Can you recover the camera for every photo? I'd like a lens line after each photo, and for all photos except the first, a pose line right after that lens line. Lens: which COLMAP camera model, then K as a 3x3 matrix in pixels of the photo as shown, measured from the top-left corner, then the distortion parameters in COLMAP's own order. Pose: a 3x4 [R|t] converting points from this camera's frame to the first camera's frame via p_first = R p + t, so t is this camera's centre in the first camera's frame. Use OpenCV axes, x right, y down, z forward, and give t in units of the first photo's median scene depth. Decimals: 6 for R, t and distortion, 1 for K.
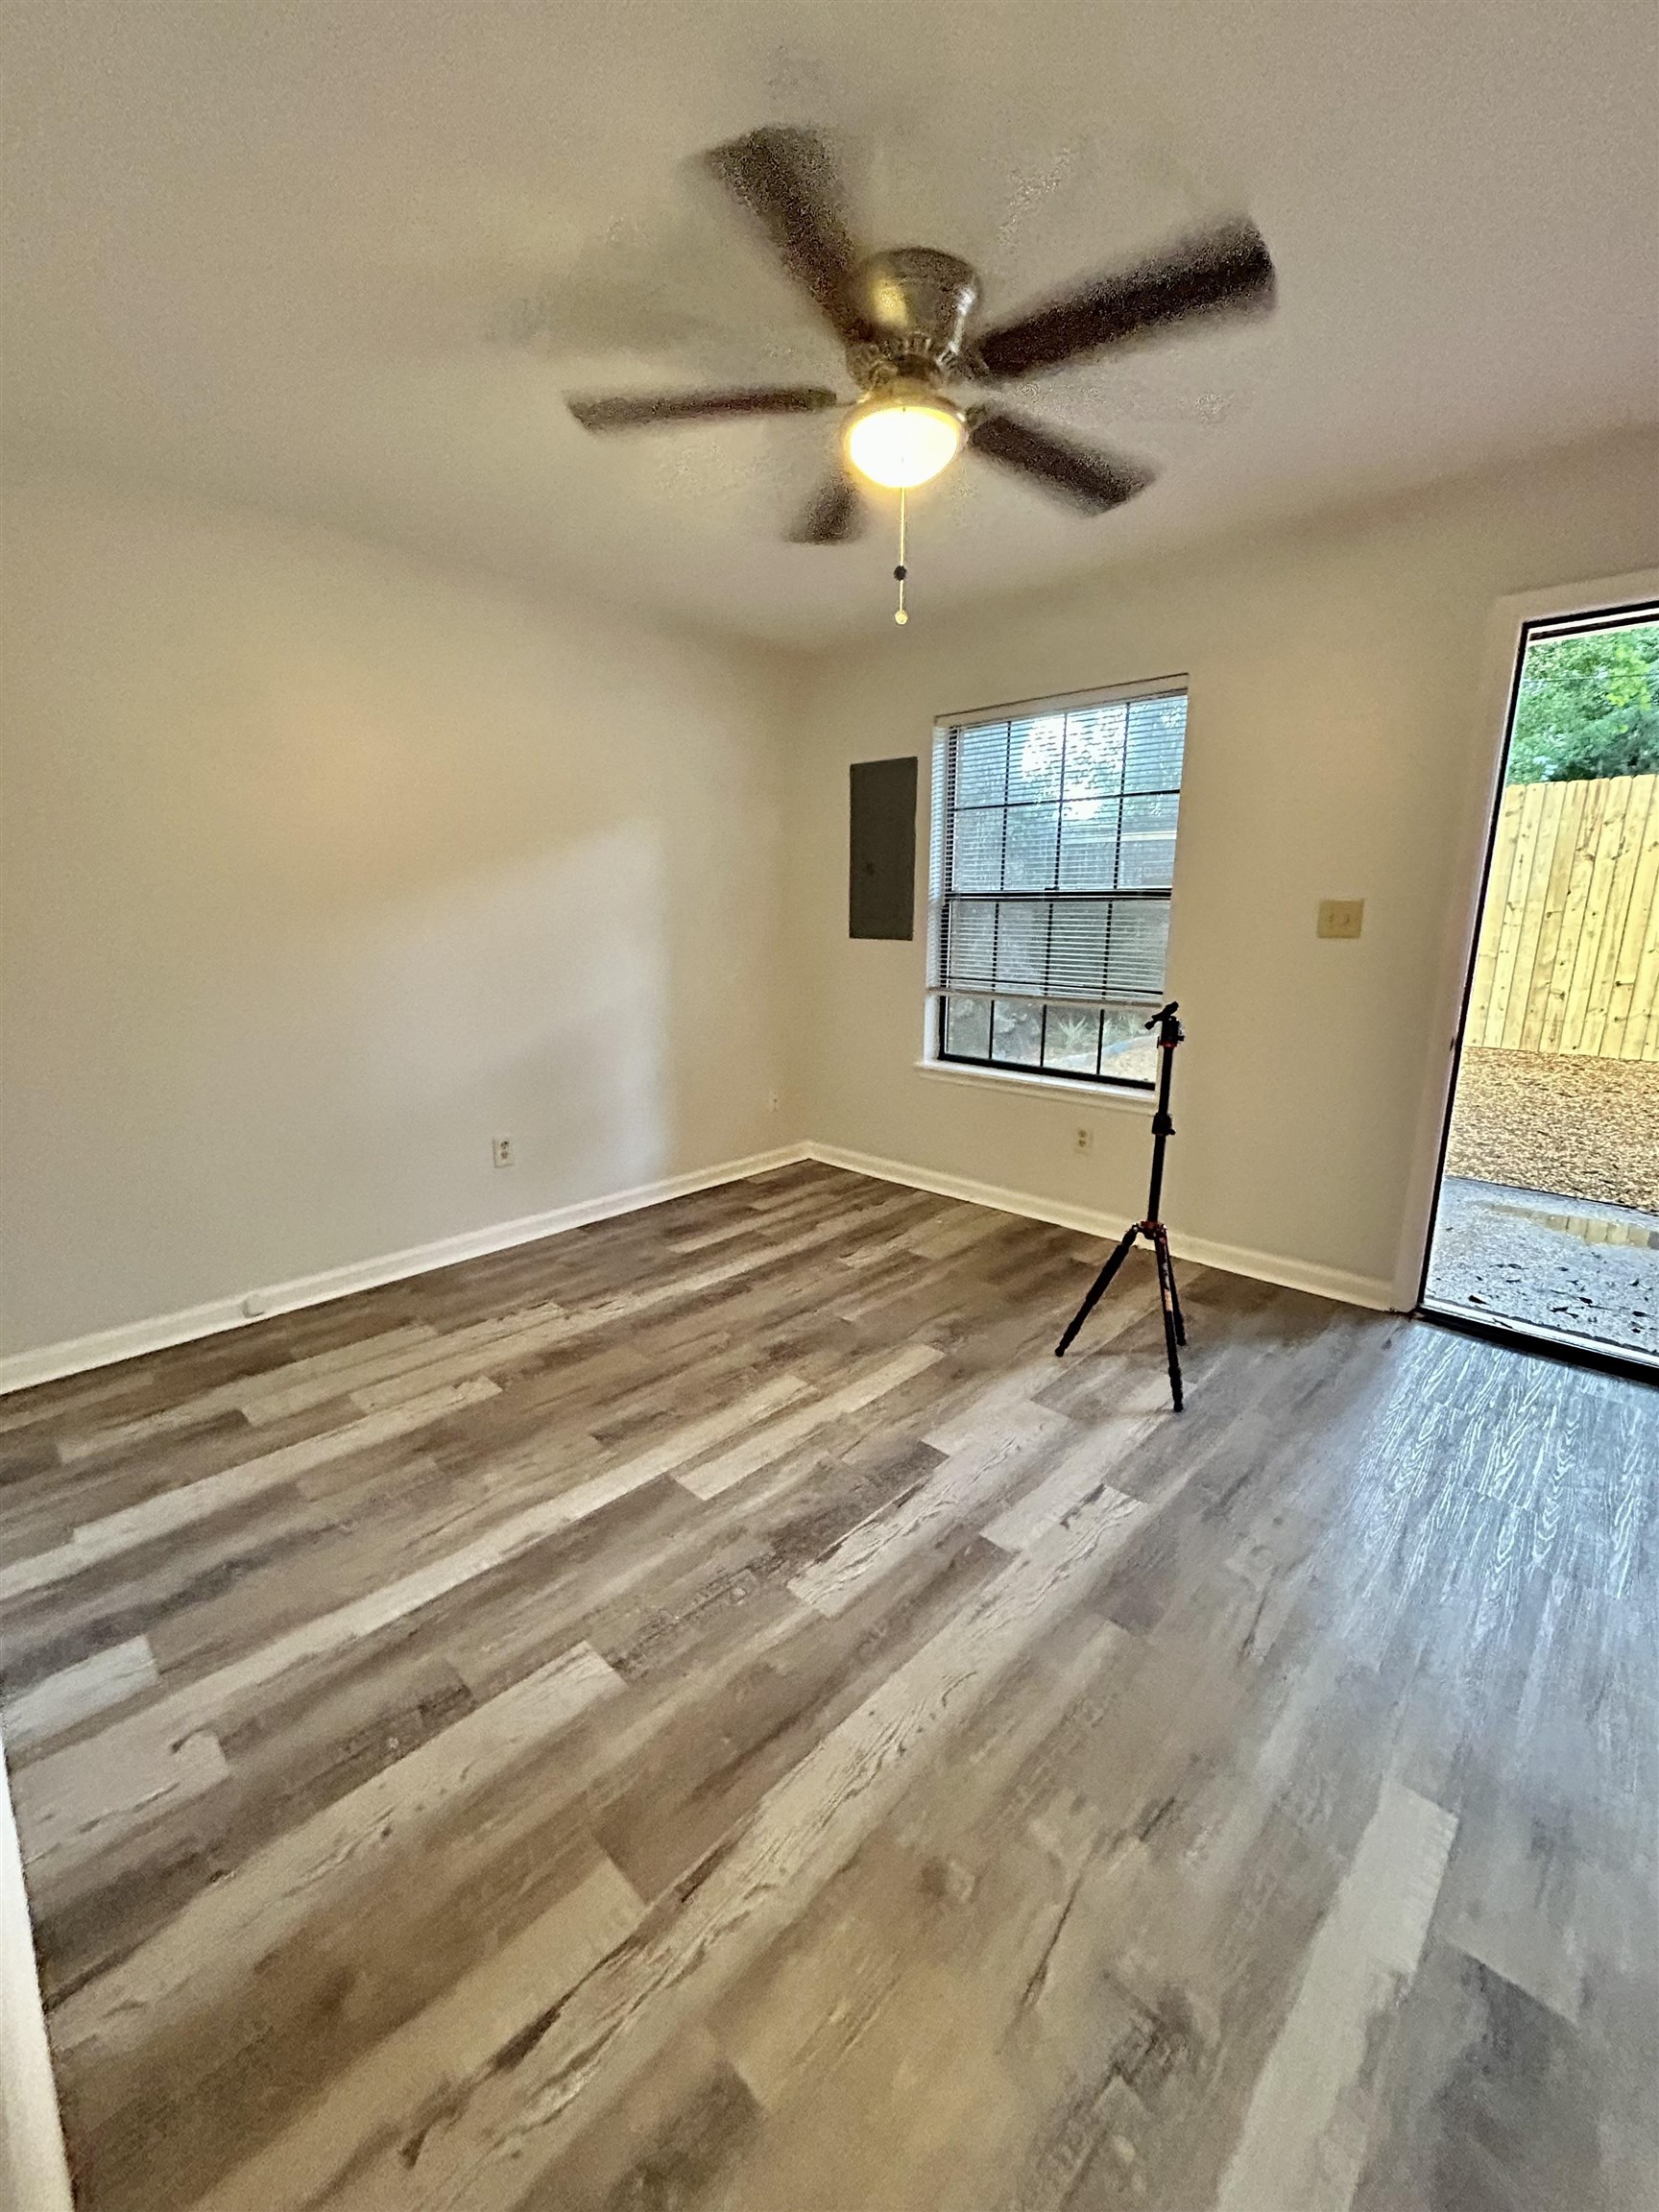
lens RADIAL K [[893.3, 0, 827.3], [0, 893.3, 1103.1], [0, 0, 1]] dist [0.000598, -0.000013]
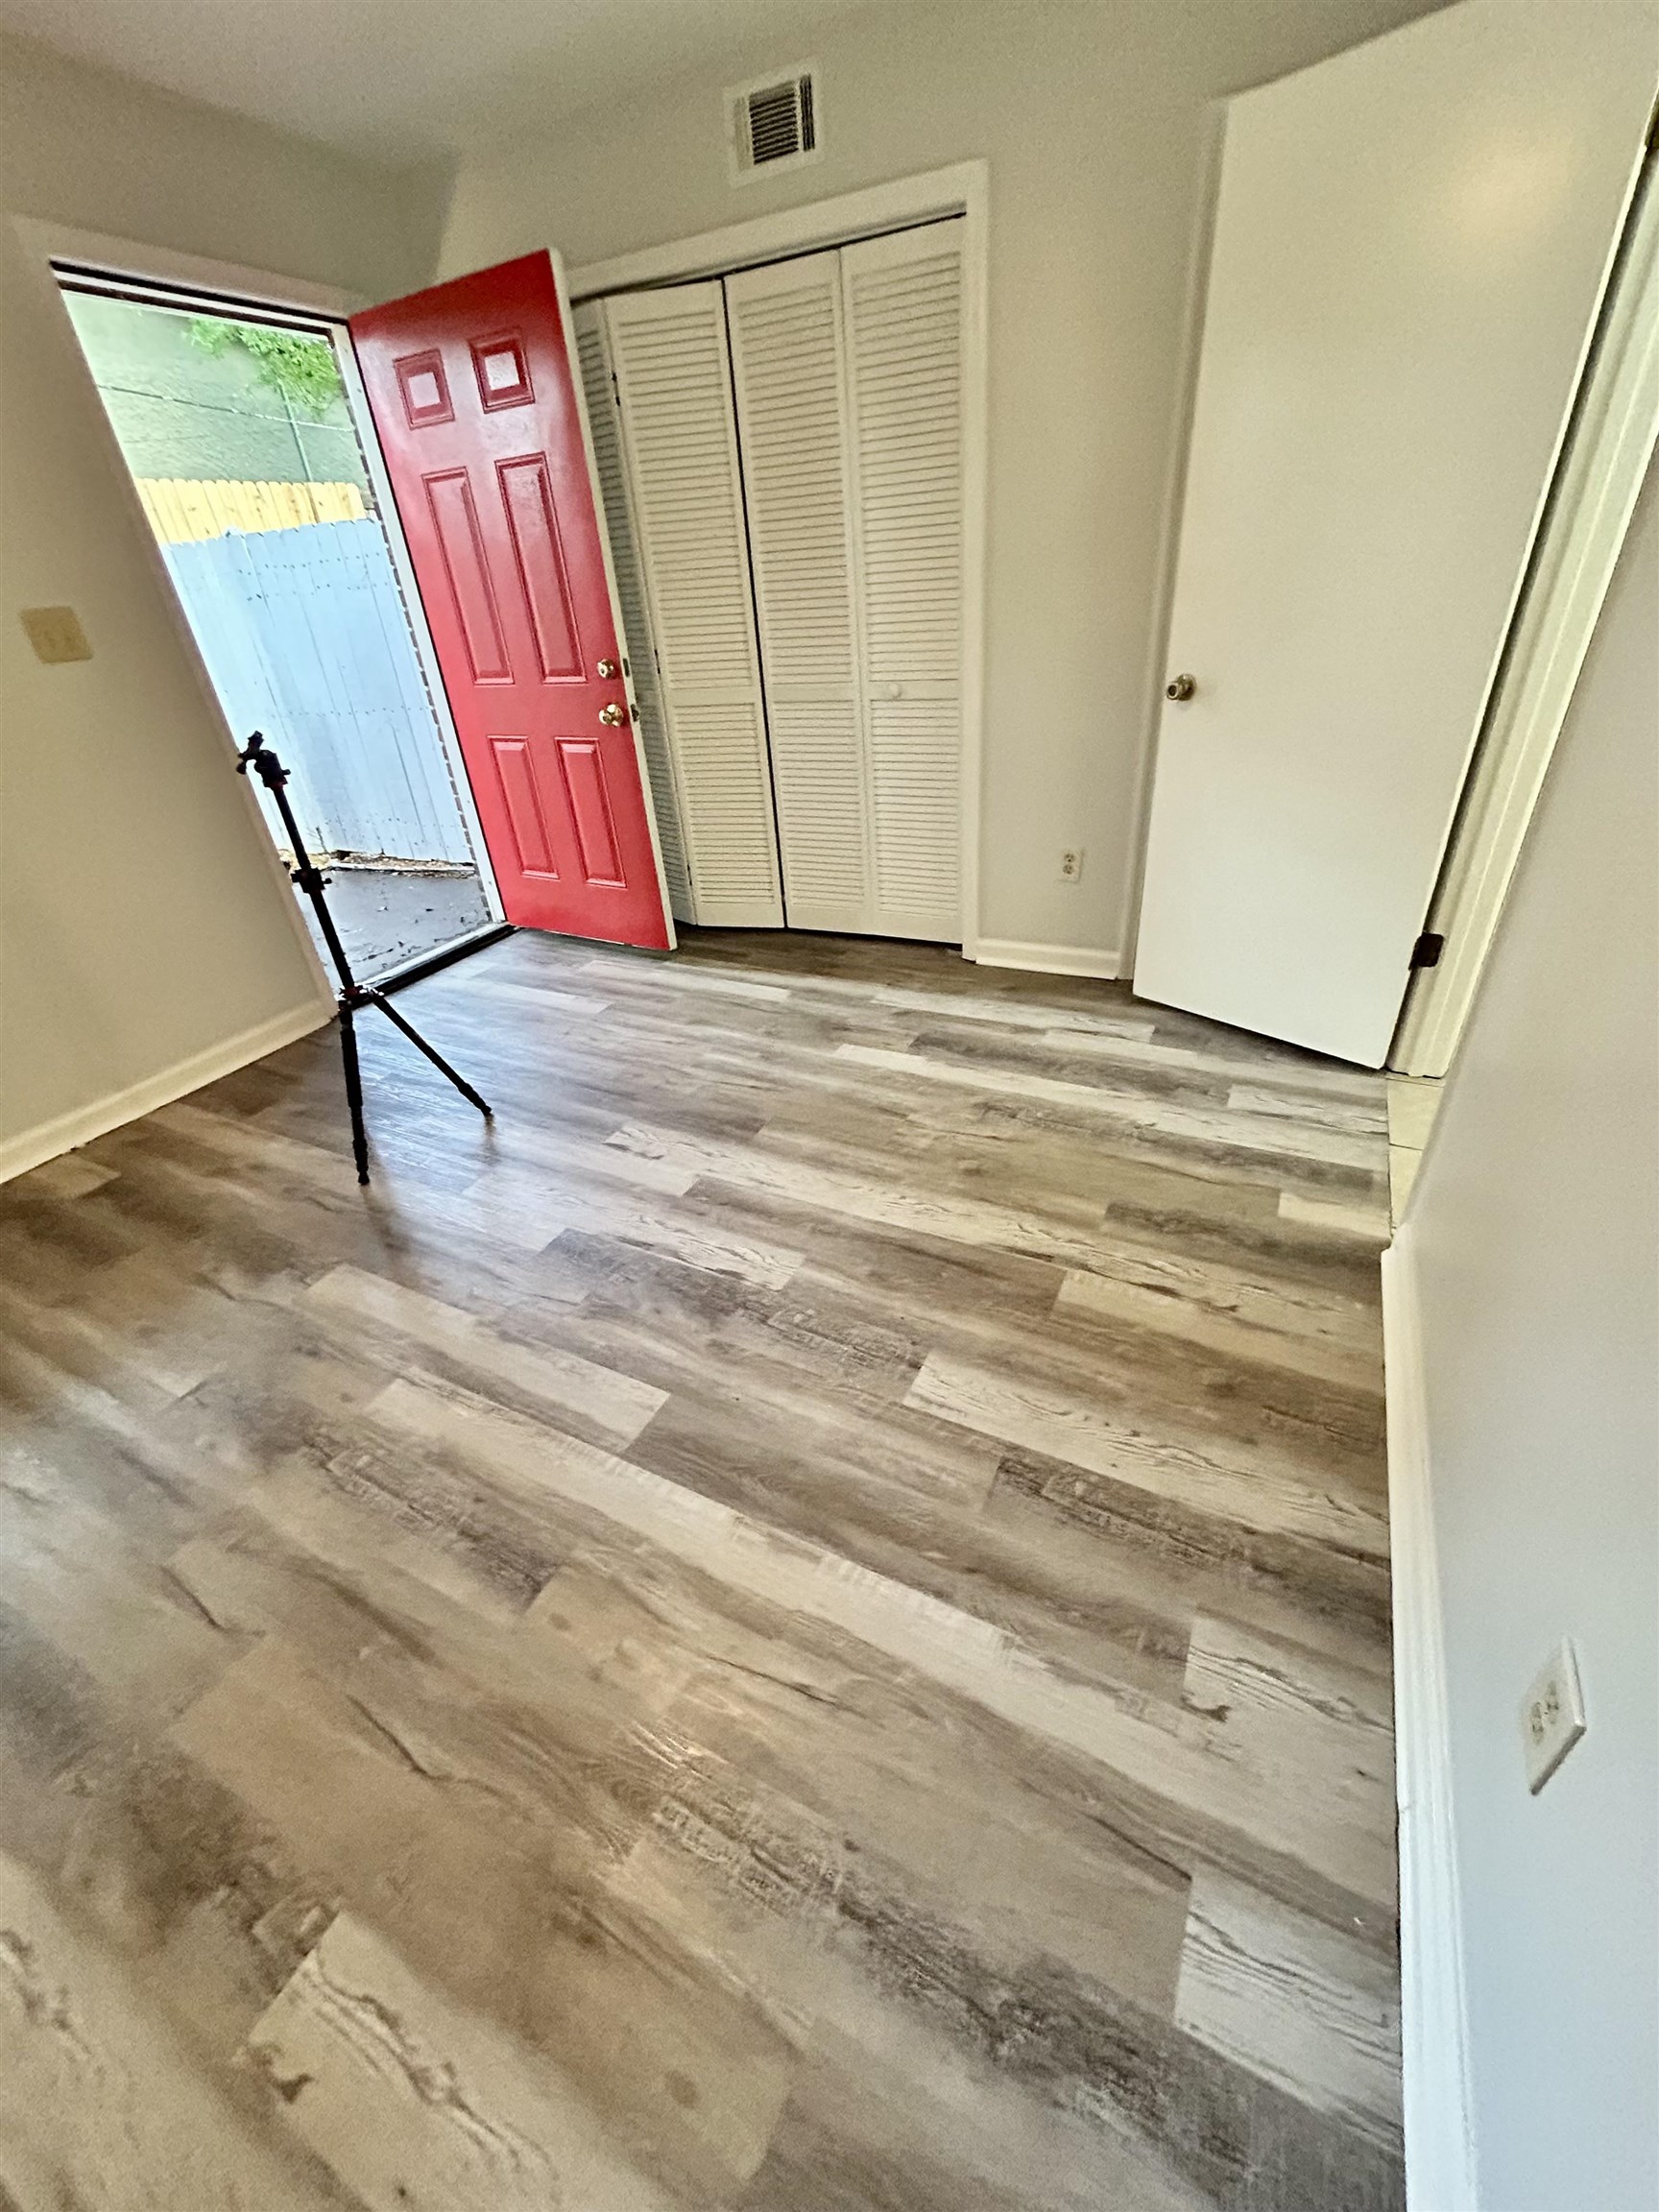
lens RADIAL K [[893.3, 0, 823.9], [0, 893.3, 1107.6], [0, 0, 1]] dist [0.000598, -0.000013]
pose [[-0.289800, -0.476333, 0.830134, -0.768154], [0.273668, 0.789900, 0.548784, -0.180587], [-0.917127, 0.386219, -0.098556, 0.893566]]
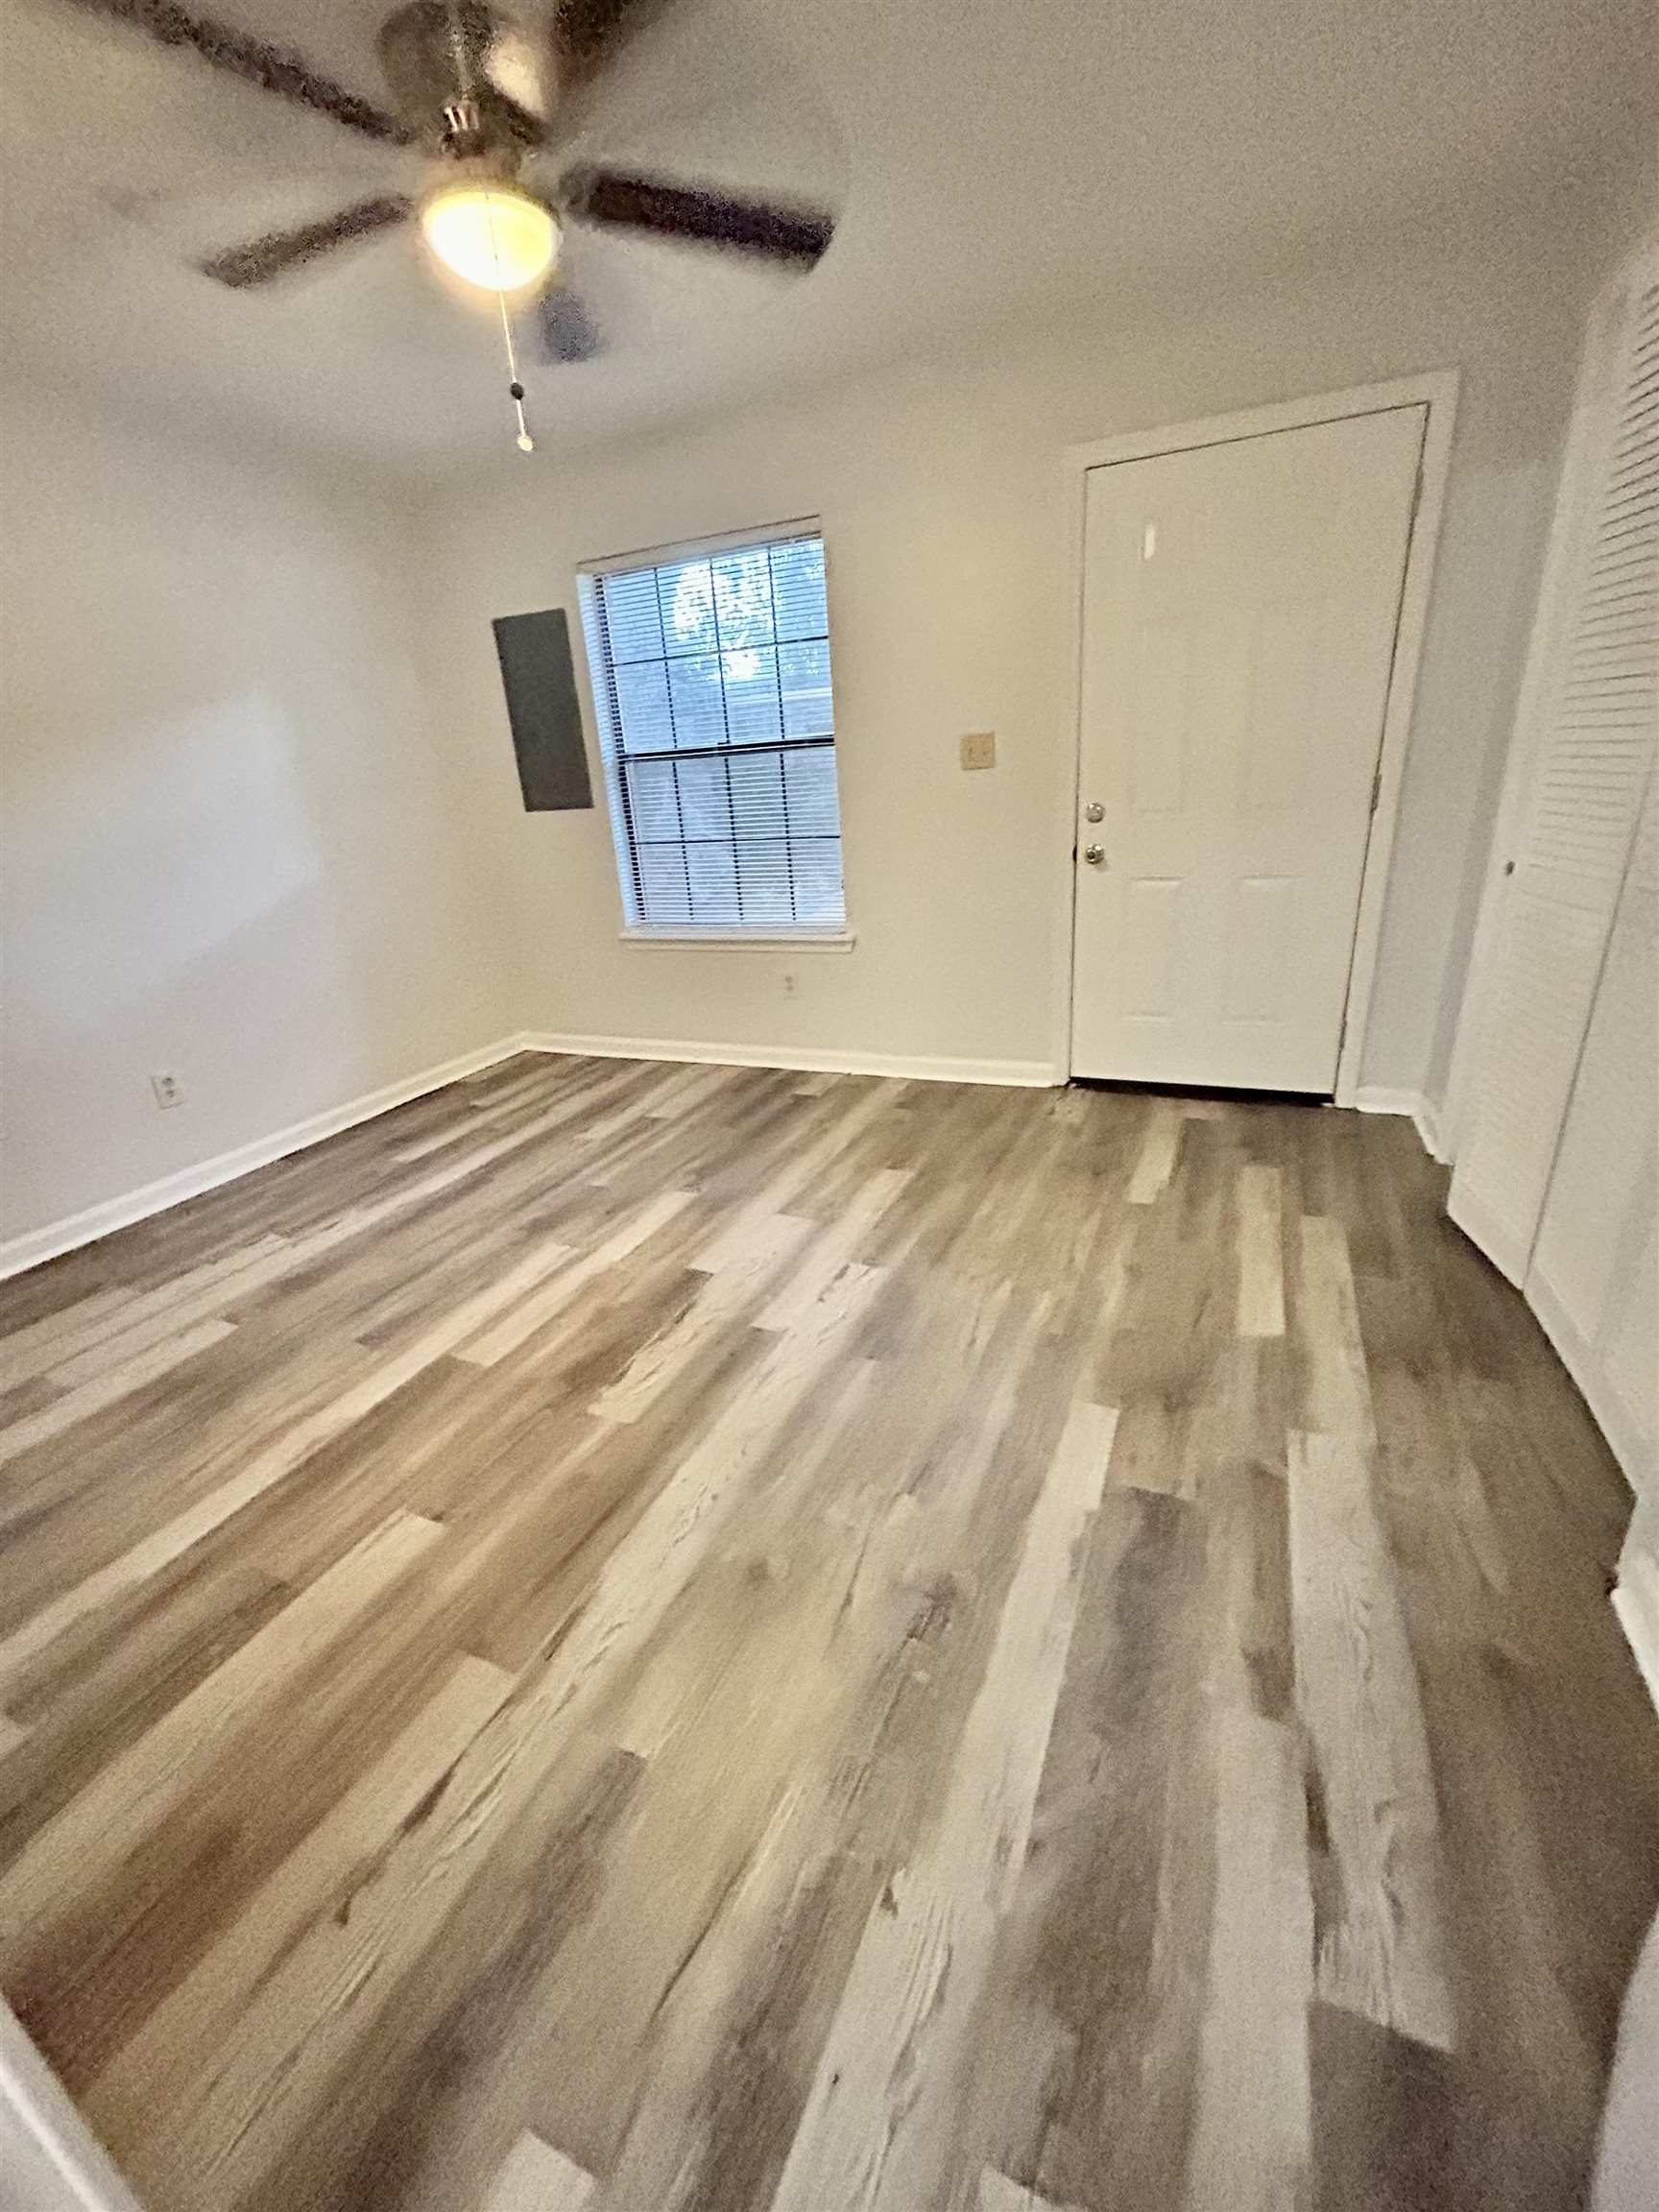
lens RADIAL K [[893.3, 0, 826.1], [0, 893.3, 1103.1], [0, 0, 1]] dist [0.000598, -0.000013]
pose [[0.939266, -0.179991, 0.292204, -0.020847], [0.141564, 0.978821, 0.147885, 0.051175], [-0.312633, -0.097538, 0.944853, -0.071692]]
